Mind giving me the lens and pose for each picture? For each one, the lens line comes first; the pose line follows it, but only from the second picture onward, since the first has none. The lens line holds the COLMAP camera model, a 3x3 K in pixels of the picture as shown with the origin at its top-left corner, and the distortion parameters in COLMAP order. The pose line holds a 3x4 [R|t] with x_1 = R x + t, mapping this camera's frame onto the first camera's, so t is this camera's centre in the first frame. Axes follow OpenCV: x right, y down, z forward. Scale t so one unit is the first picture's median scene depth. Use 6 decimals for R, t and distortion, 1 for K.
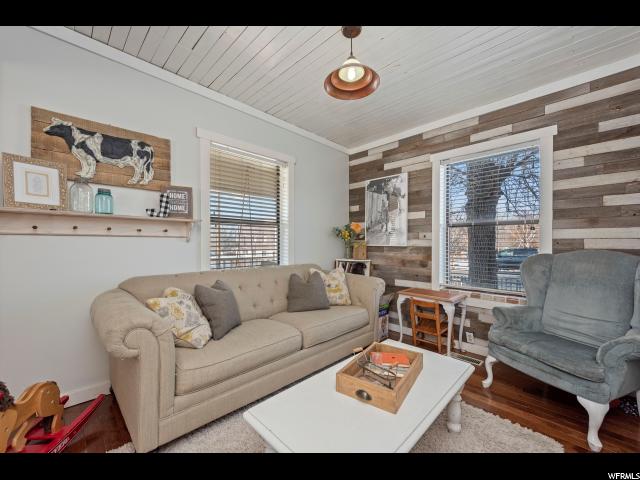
lens RADIAL K [[256.8, 0, 318.4], [0, 256.8, 243.9], [0, 0, 1]] dist [0.003821, -0.002219]
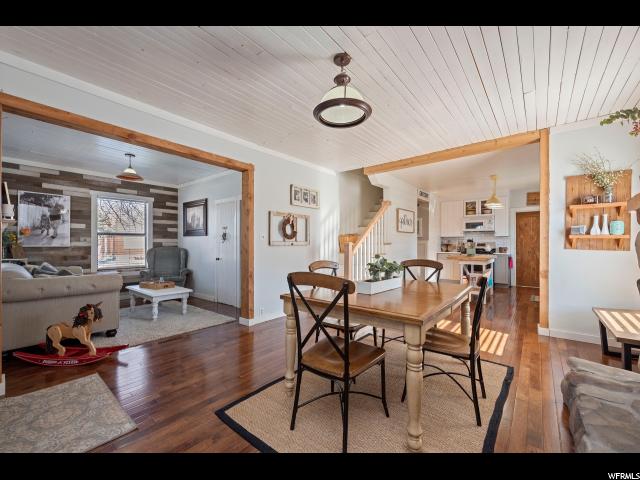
lens RADIAL K [[256.8, 0, 320.5], [0, 256.8, 243.1], [0, 0, 1]] dist [0.003821, -0.002219]
pose [[-0.119296, 0.000911, 0.992858, -1.279373], [0.005295, 0.999986, -0.000281, -0.001258], [-0.992845, 0.005223, -0.119299, -0.241654]]
